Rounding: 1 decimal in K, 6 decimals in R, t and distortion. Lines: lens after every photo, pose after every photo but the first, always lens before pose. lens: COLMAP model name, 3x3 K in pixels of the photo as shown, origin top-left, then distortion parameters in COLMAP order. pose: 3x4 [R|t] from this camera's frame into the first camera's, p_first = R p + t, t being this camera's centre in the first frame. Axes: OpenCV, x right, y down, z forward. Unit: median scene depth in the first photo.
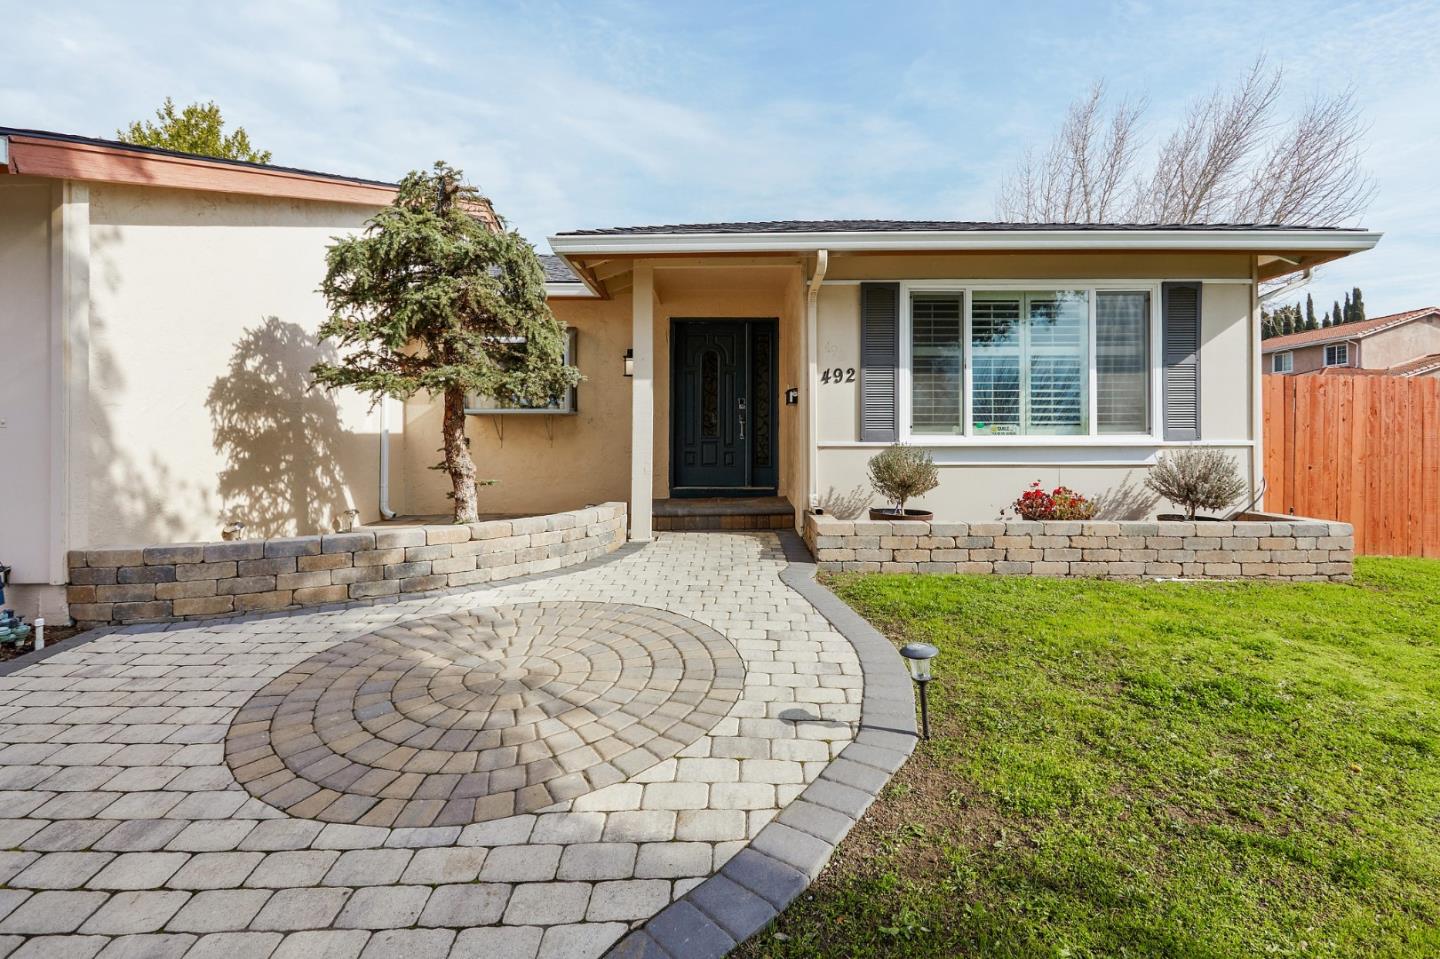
lens RADIAL K [[686.9, 0, 716.6], [0, 686.9, 436.2], [0, 0, 1]] dist [0.000802, -0.000061]
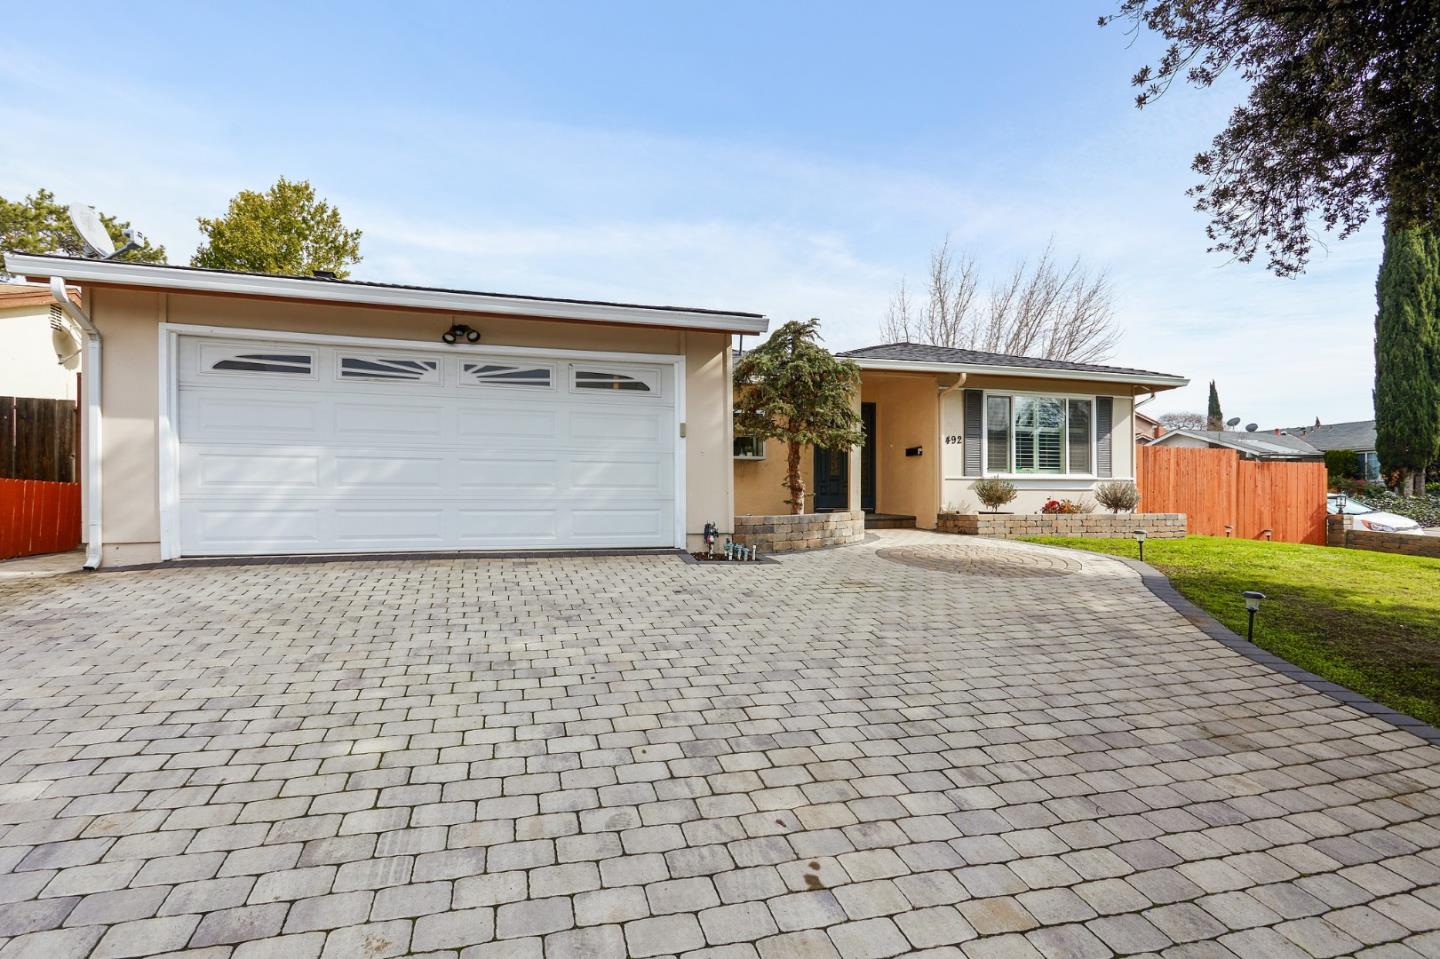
lens RADIAL K [[682.2, 0, 698.9], [0, 682.2, 496.1], [0, 0, 1]] dist [0.000926, 0.000181]
pose [[0.959322, 0.002682, 0.282300, -0.998535], [-0.000974, 0.999980, -0.006191, 0.073916], [-0.282311, 0.005664, 0.959306, -0.548448]]
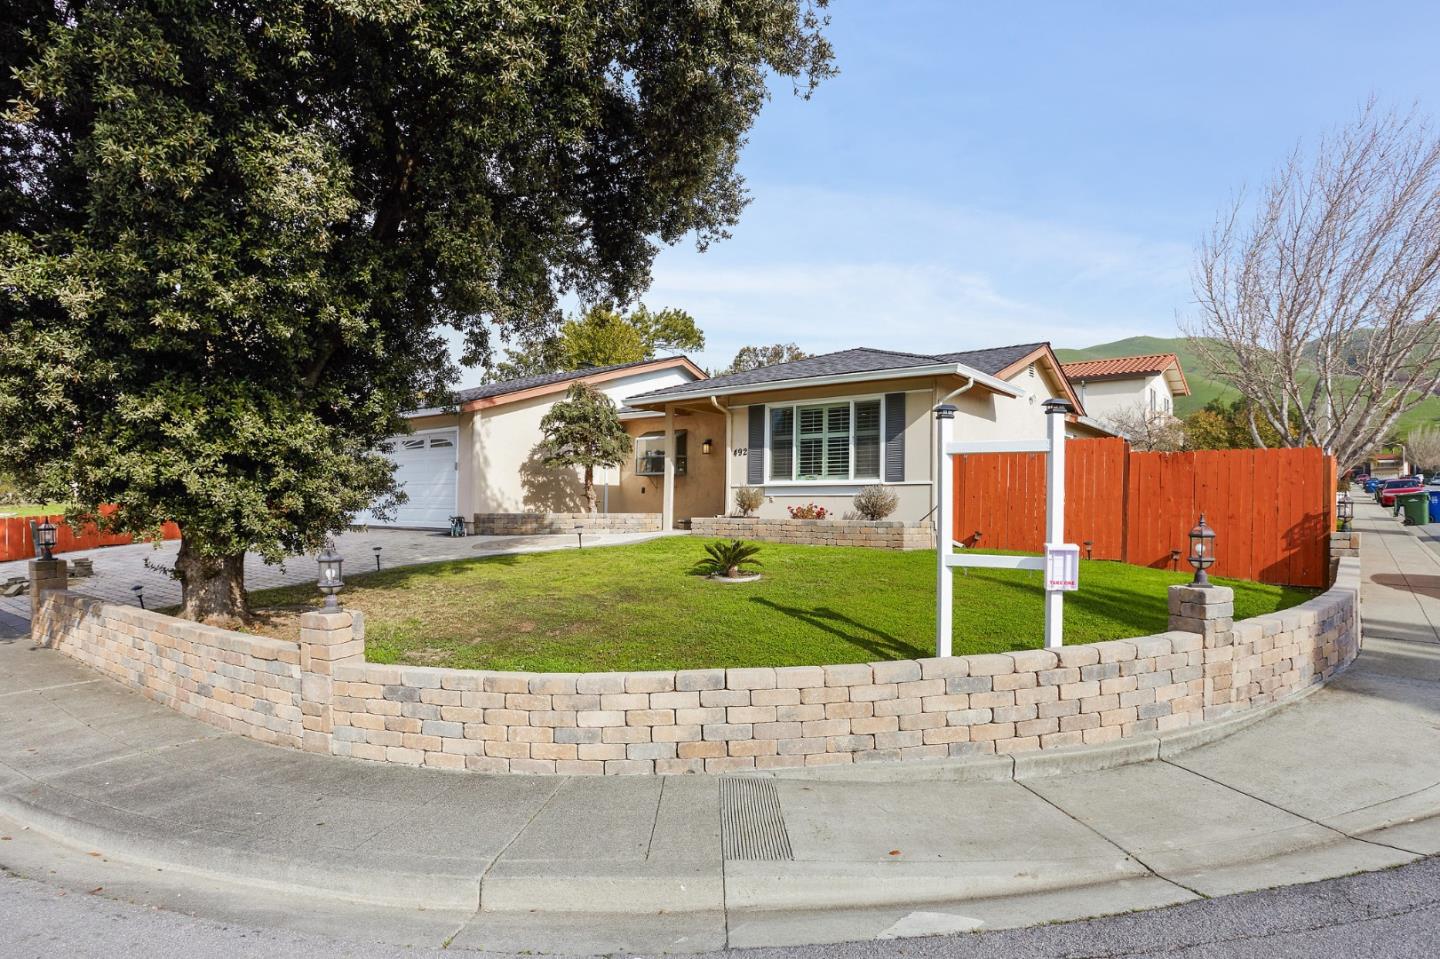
lens RADIAL K [[796.0, 0, 713.3], [0, 796.0, 515.3], [0, 0, 1]] dist [-0.047270, 0.000103]
pose [[0.796010, 0.011740, -0.605170, 1.584262], [-0.009383, 0.999931, 0.007056, 0.085523], [0.605211, 0.000061, 0.796065, -0.953474]]
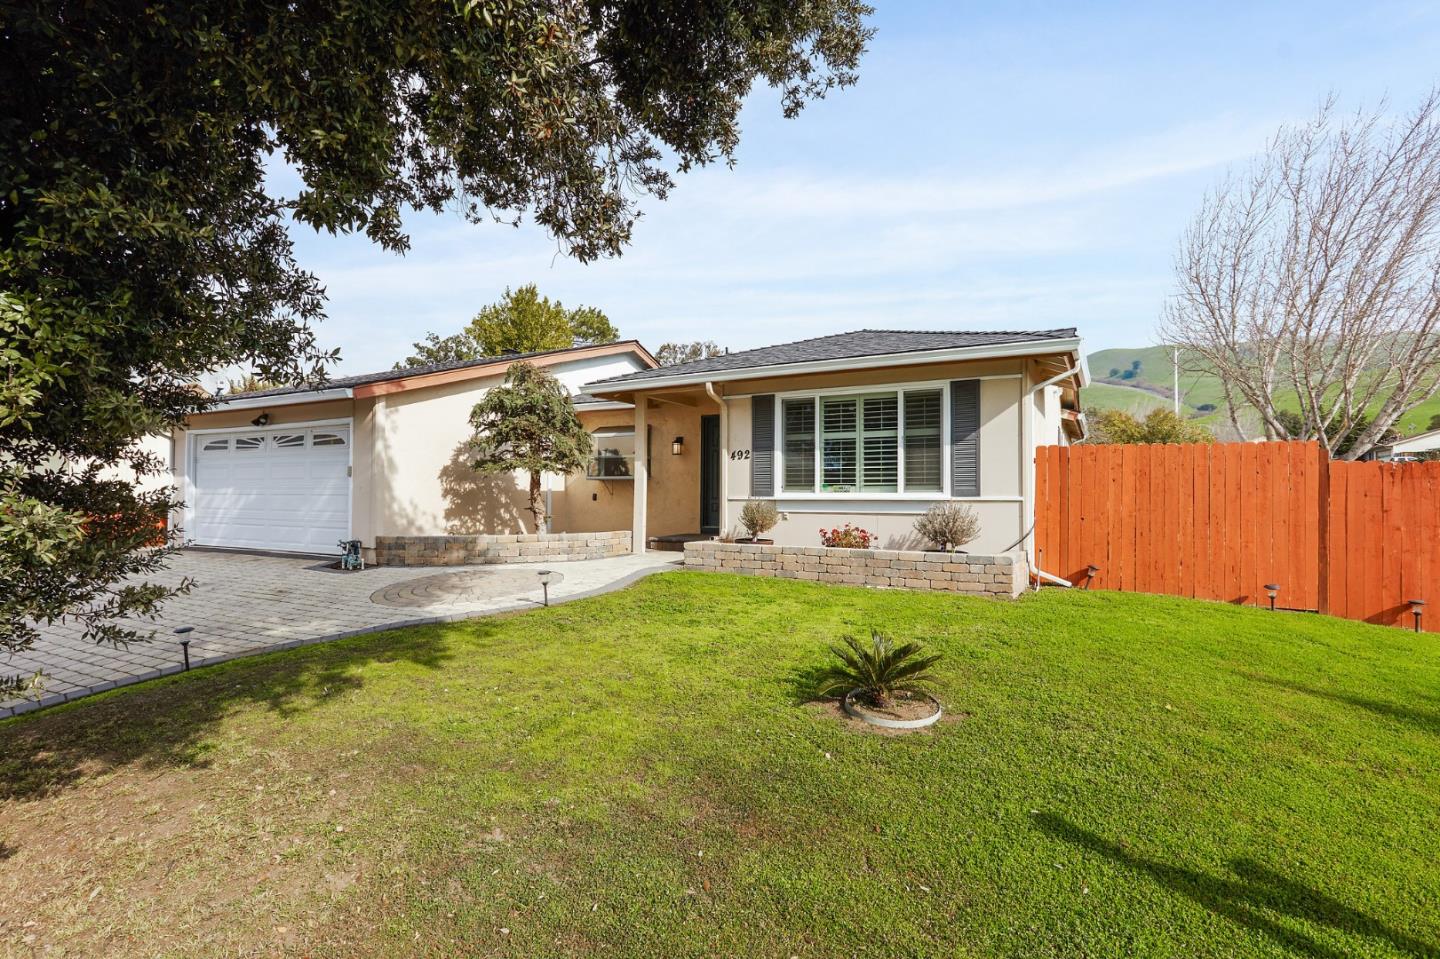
lens RADIAL K [[680.5, 0, 717.6], [0, 680.5, 487.5], [0, 0, 1]] dist [0.001471, 0.000131]
pose [[0.883213, -0.002041, -0.468967, 0.891955], [-0.002350, 0.999959, -0.008778, 0.001039], [0.468966, 0.008855, 0.883172, -0.428024]]
